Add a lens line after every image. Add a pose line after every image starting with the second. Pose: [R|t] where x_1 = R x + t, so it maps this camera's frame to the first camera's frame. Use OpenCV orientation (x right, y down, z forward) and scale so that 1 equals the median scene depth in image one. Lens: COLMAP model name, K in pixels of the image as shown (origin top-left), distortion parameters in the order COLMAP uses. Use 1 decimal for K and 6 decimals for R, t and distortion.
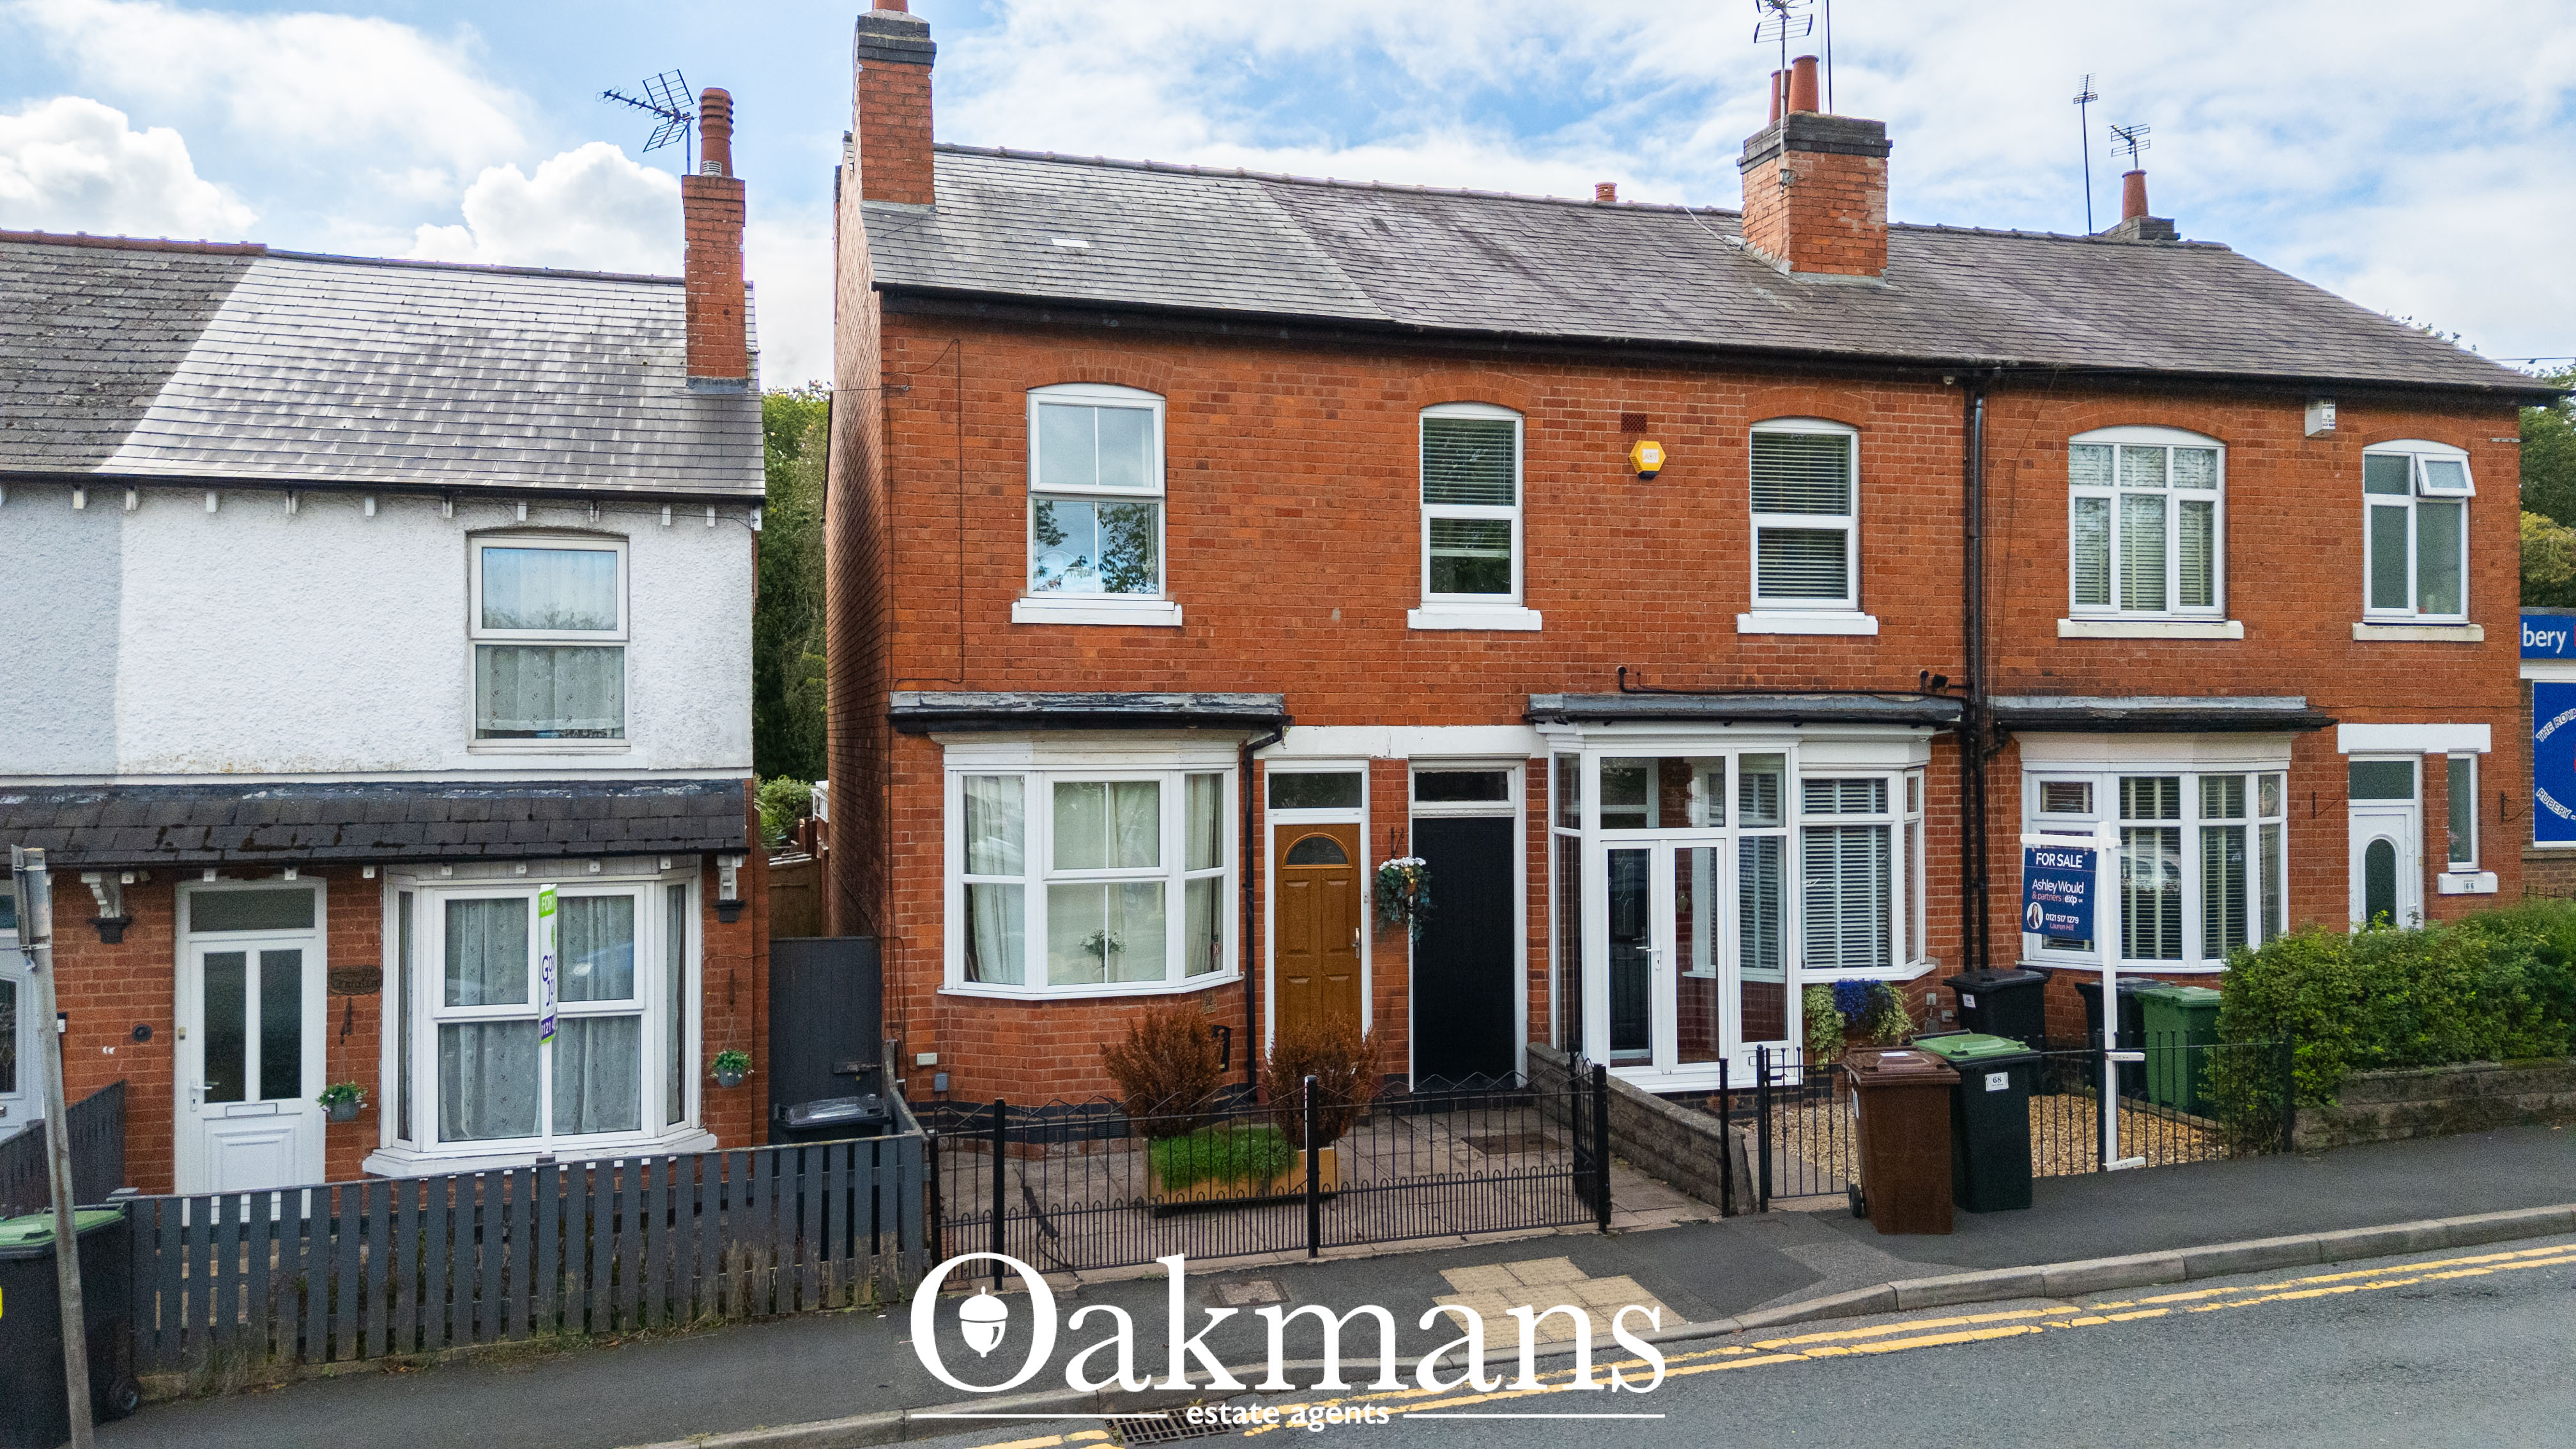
lens RADIAL K [[1920.6, 0, 1296.4], [0, 1920.6, 728.1], [0, 0, 1]] dist [0.076557, -0.071059]
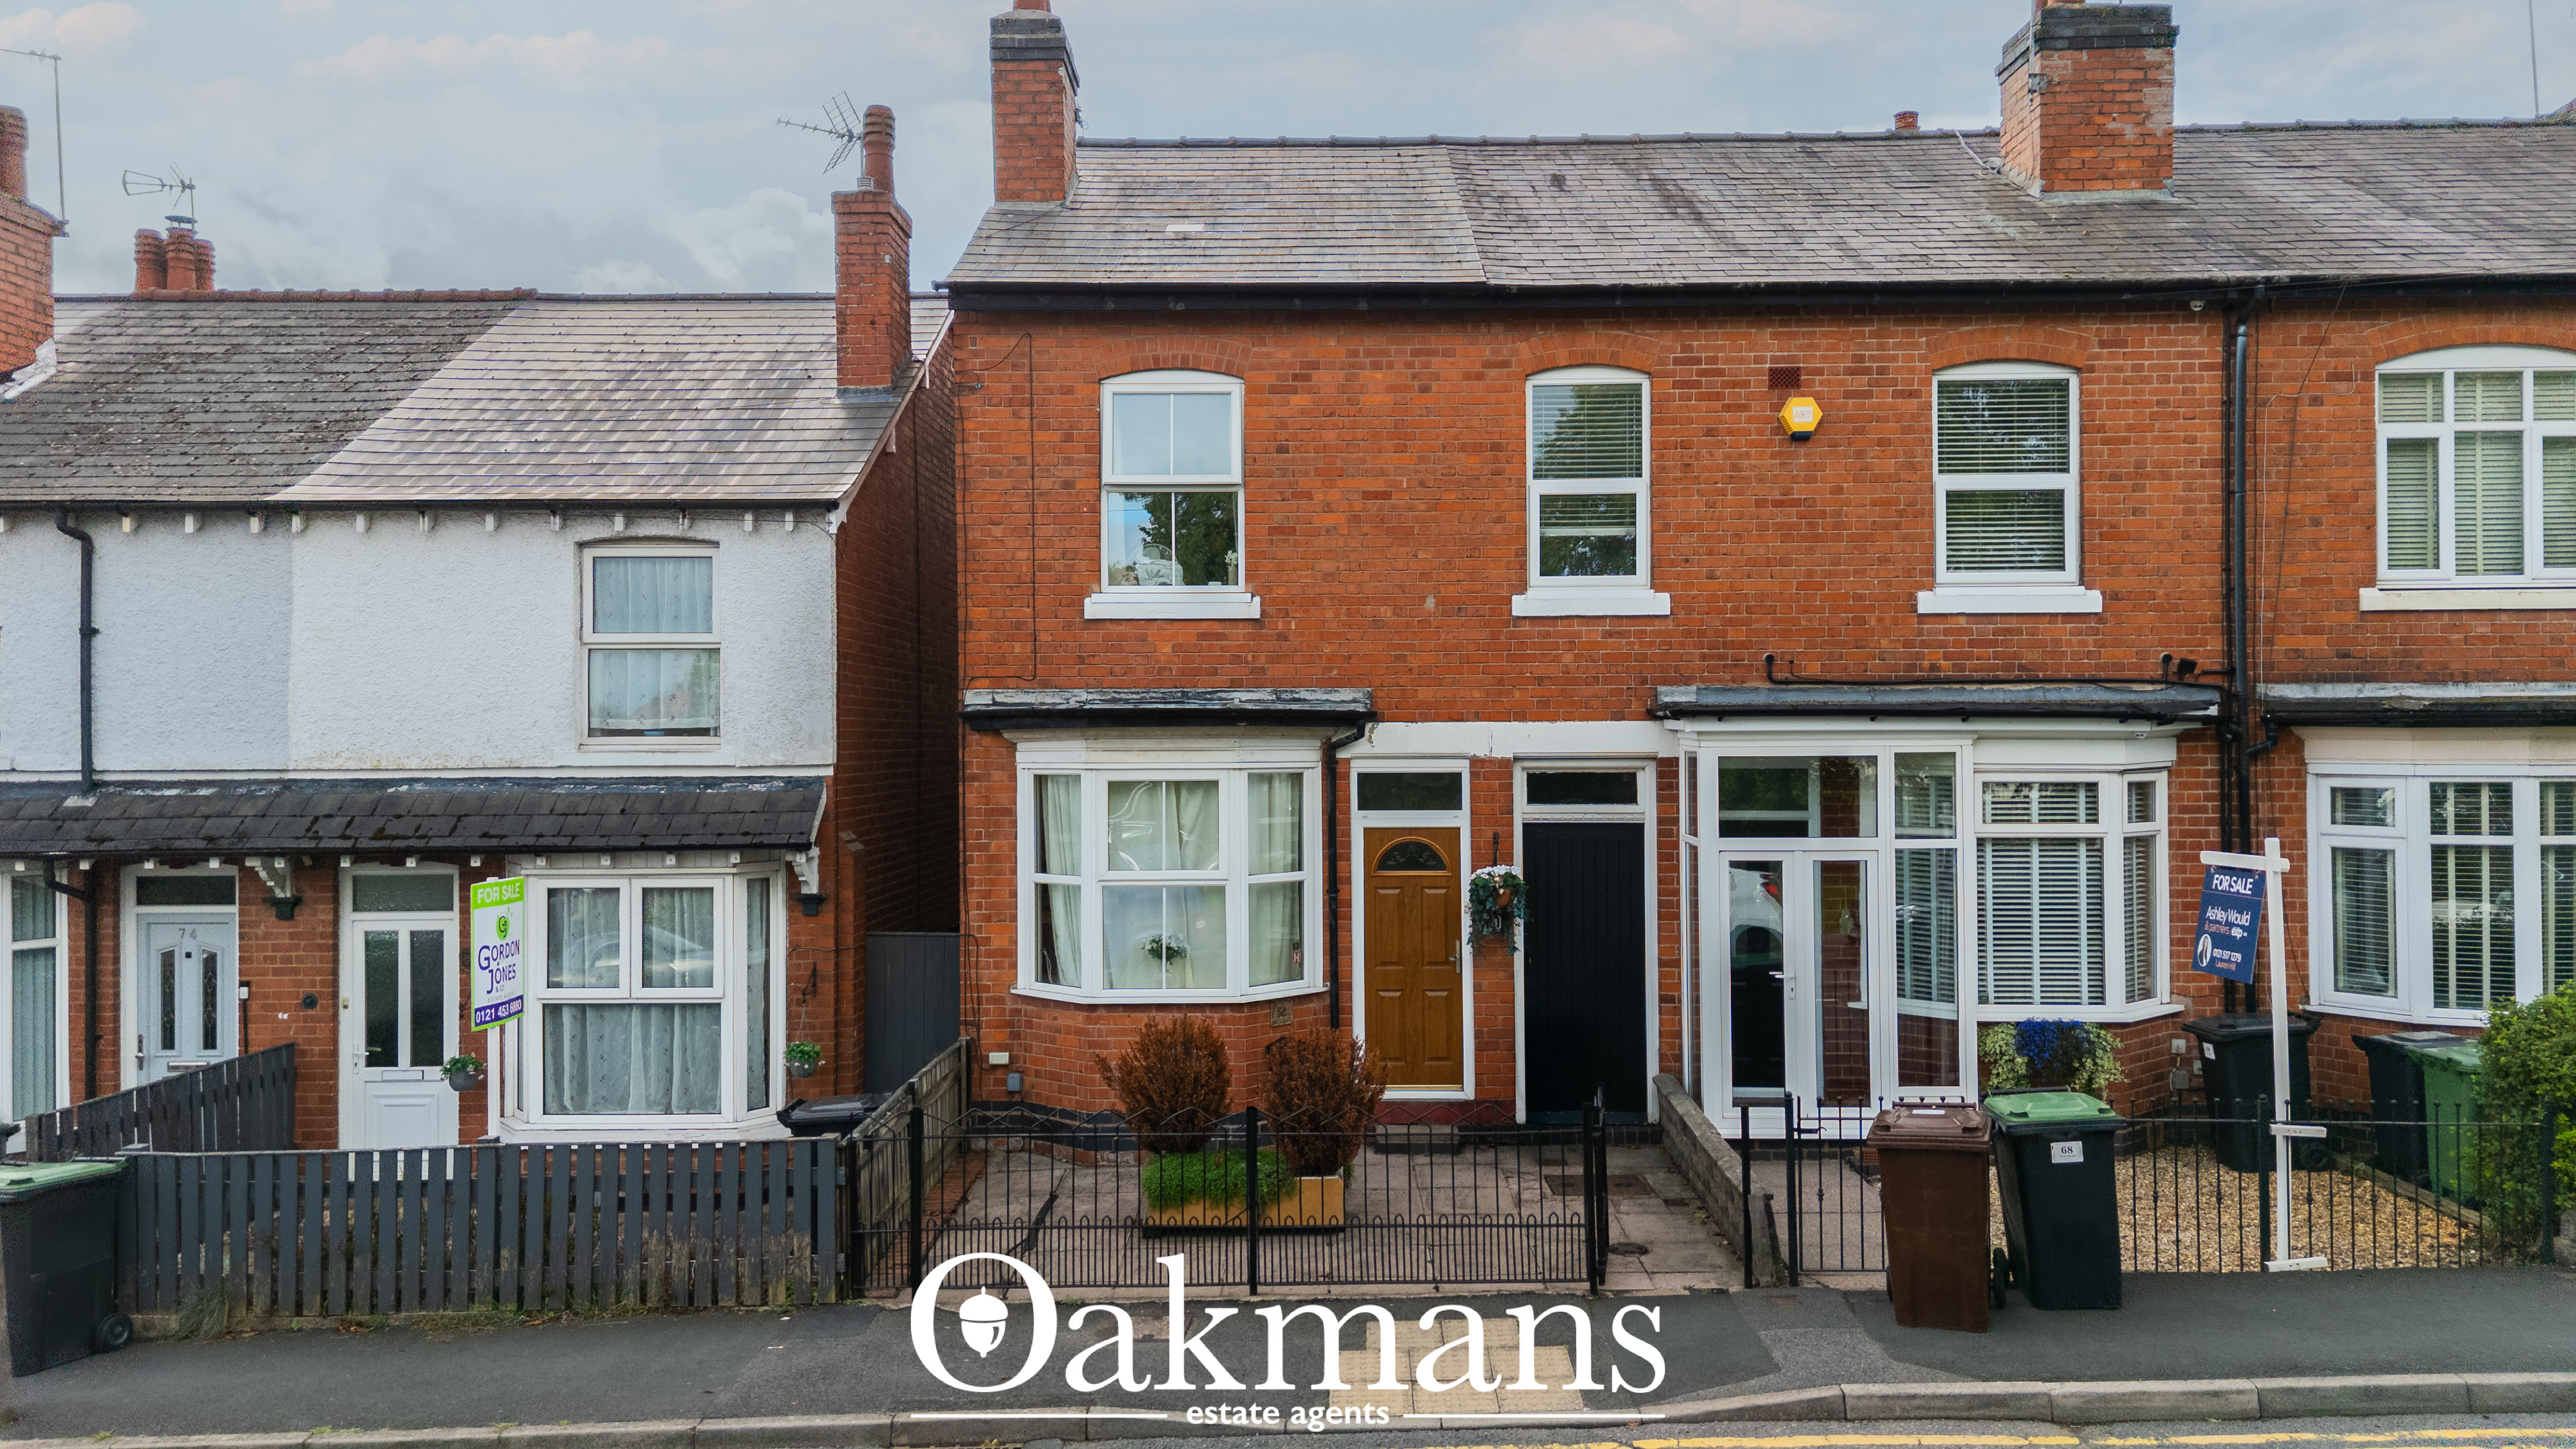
lens RADIAL K [[1920.6, 0, 1272.4], [0, 1920.6, 725.5], [0, 0, 1]] dist [0.076557, -0.071059]
pose [[0.954335, -0.002621, -0.298726, 0.226625], [0.002853, 0.999996, 0.000340, -0.000095], [0.298724, -0.001177, 0.954339, 0.088259]]
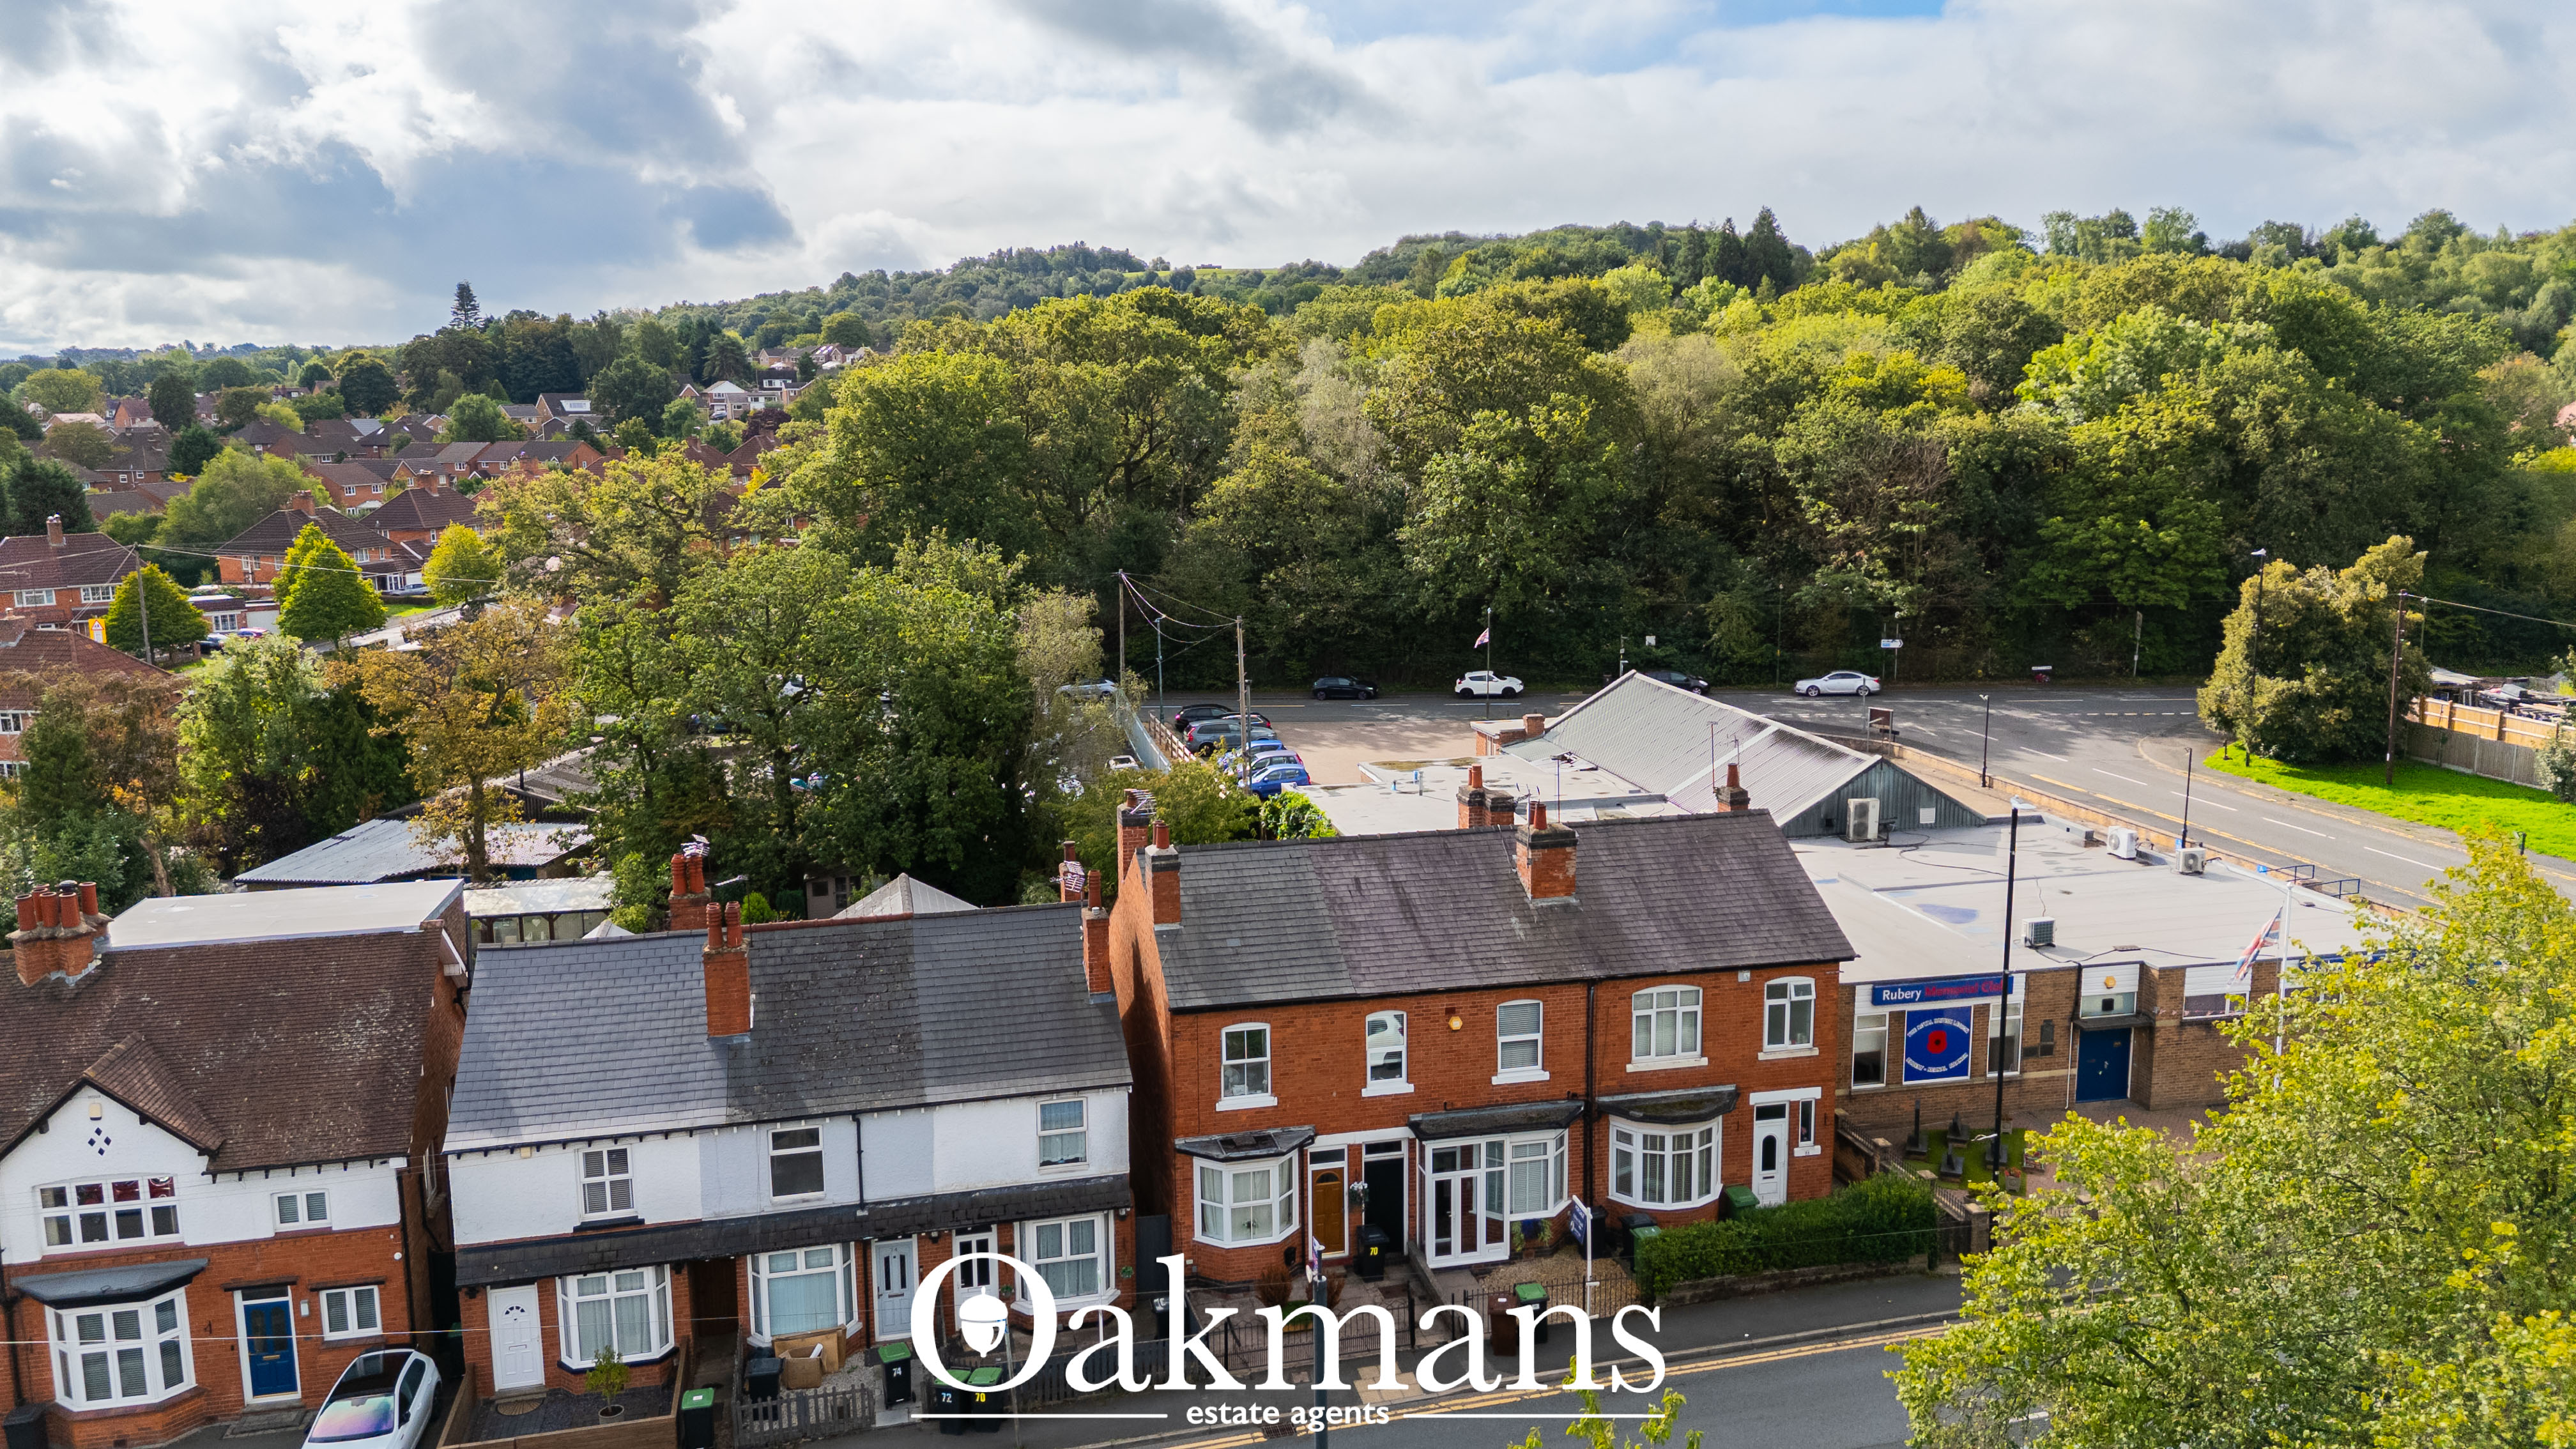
lens RADIAL K [[1920.6, 0, 1294.7], [0, 1920.6, 711.7], [0, 0, 1]] dist [0.076557, -0.071059]
pose [[0.998630, -0.000482, -0.052320, 0.107022], [0.009549, 0.984842, 0.173193, -1.058109], [0.051444, -0.173455, 0.983497, -1.564993]]
